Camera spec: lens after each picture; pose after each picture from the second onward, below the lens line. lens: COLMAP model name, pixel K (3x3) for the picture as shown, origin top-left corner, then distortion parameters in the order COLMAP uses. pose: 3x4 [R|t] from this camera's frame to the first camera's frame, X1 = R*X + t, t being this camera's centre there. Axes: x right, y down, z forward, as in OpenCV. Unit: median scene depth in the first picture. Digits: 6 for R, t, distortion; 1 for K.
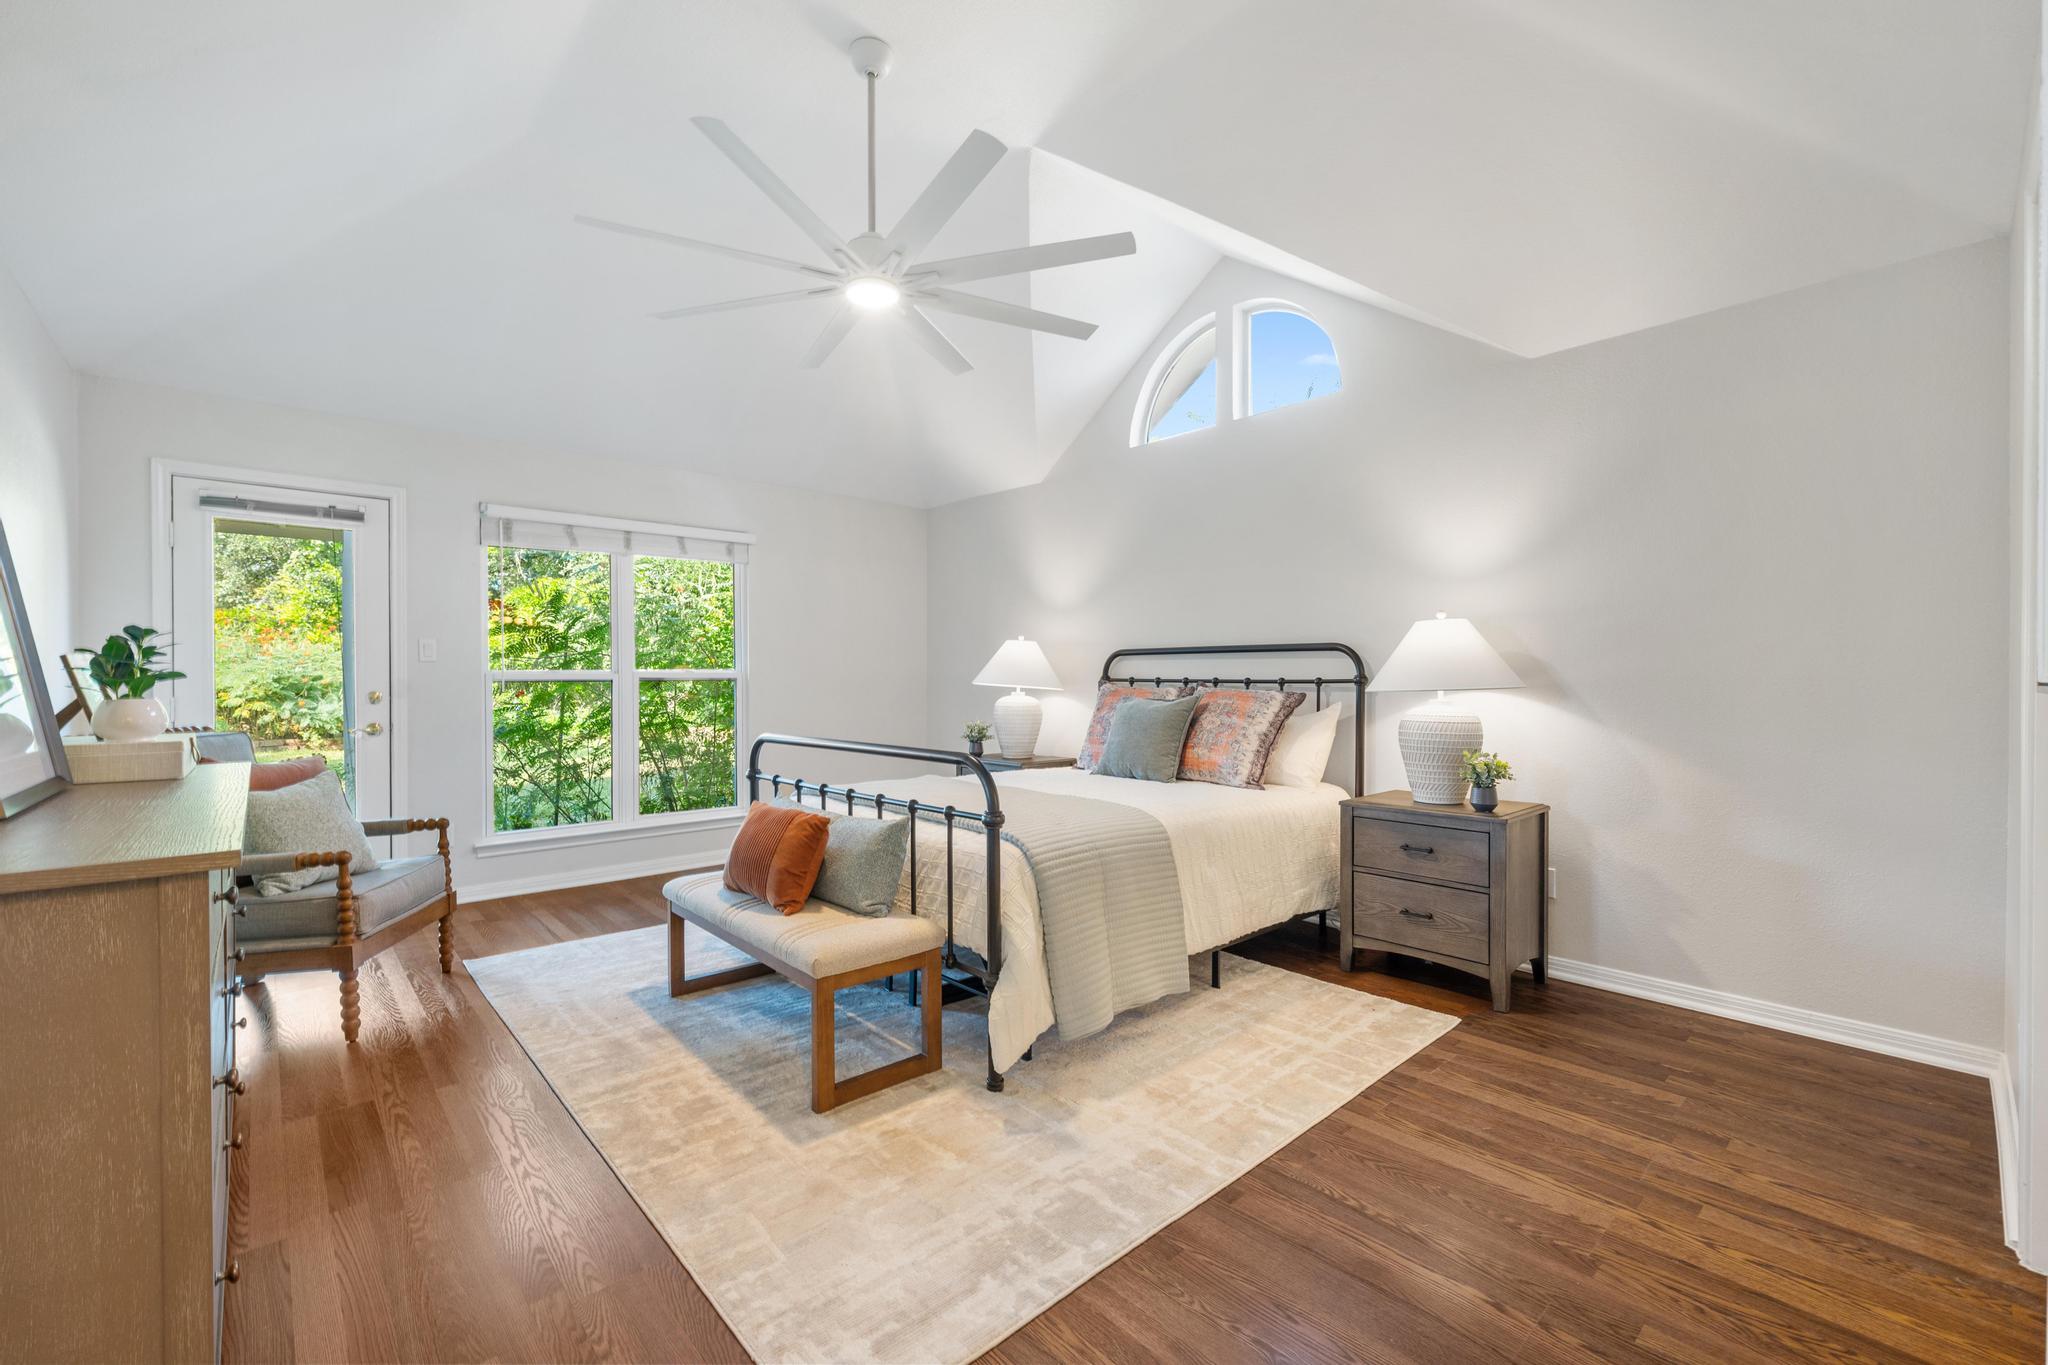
lens RADIAL K [[860.0, 0, 1020.9], [0, 860.0, 683.3], [0, 0, 1]] dist [-0.000296, 0.000076]
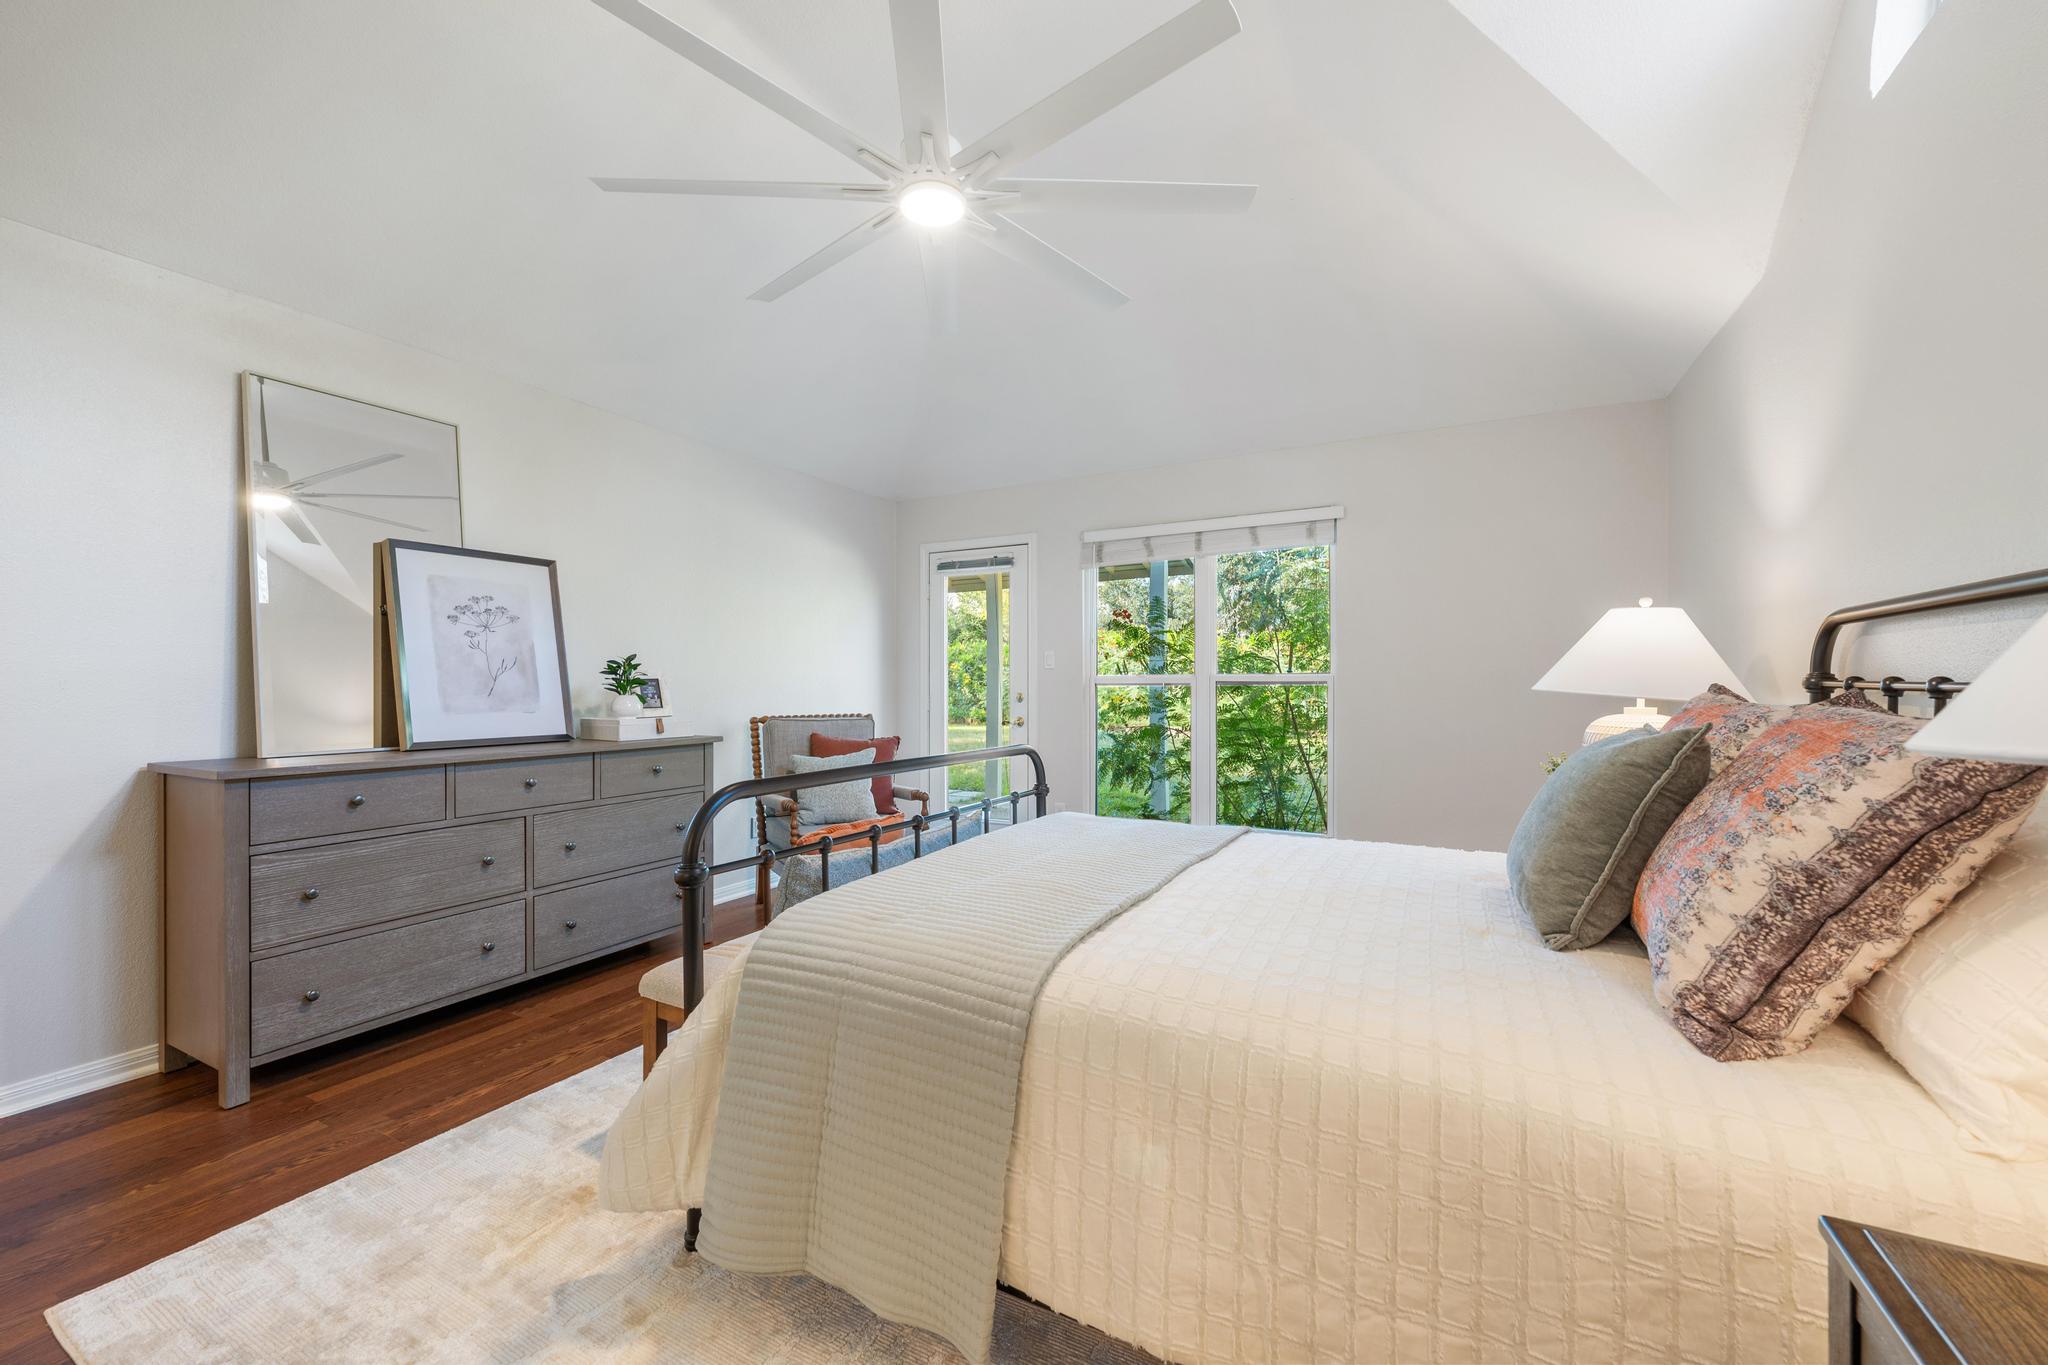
lens RADIAL K [[808.4, 0, 1022.7], [0, 808.4, 682.6], [0, 0, 1]] dist [0.005519, -0.000668]
pose [[0.340244, -0.001091, -0.940337, 0.413442], [0.001106, 0.999999, -0.000760, -0.004954], [0.940337, -0.000782, 0.340245, 0.594473]]
